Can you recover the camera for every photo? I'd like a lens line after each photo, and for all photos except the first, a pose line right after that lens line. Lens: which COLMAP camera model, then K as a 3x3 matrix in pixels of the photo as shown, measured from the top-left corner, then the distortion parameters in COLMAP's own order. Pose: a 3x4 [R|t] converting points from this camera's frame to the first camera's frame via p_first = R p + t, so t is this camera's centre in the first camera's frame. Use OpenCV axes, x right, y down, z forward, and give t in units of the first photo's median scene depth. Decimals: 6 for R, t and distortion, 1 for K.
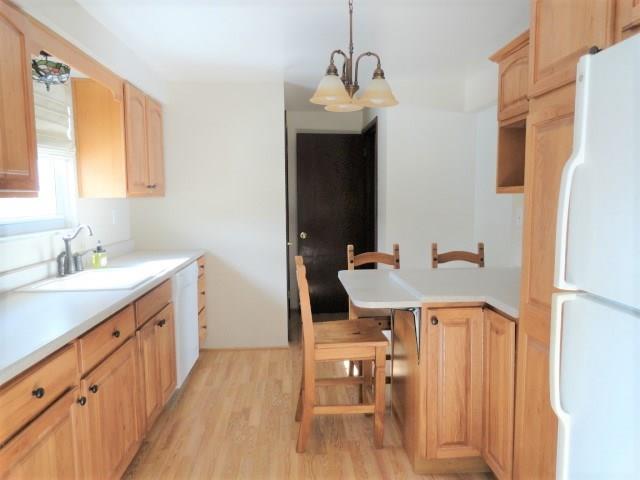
lens RADIAL K [[438.9, 0, 320.0], [0, 438.9, 237.8], [0, 0, 1]] dist [0.001661, -0.002310]
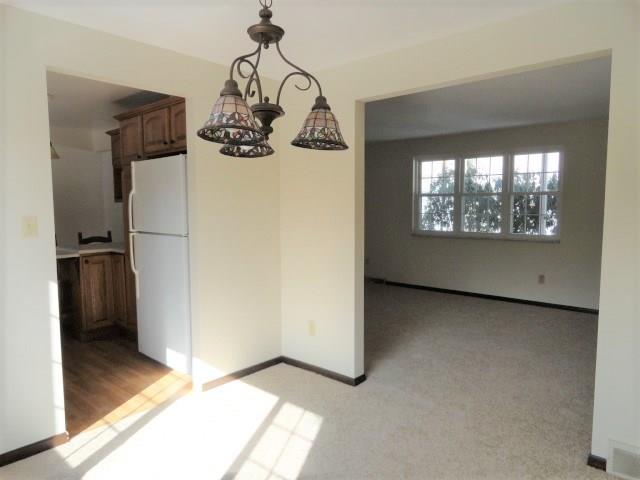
lens RADIAL K [[438.9, 0, 317.9], [0, 438.9, 239.7], [0, 0, 1]] dist [0.001661, -0.002310]
pose [[0.708094, -0.055782, 0.703911, -0.430903], [0.068781, 0.997583, 0.009864, 0.136874], [-0.702760, 0.041432, 0.710219, -1.282946]]
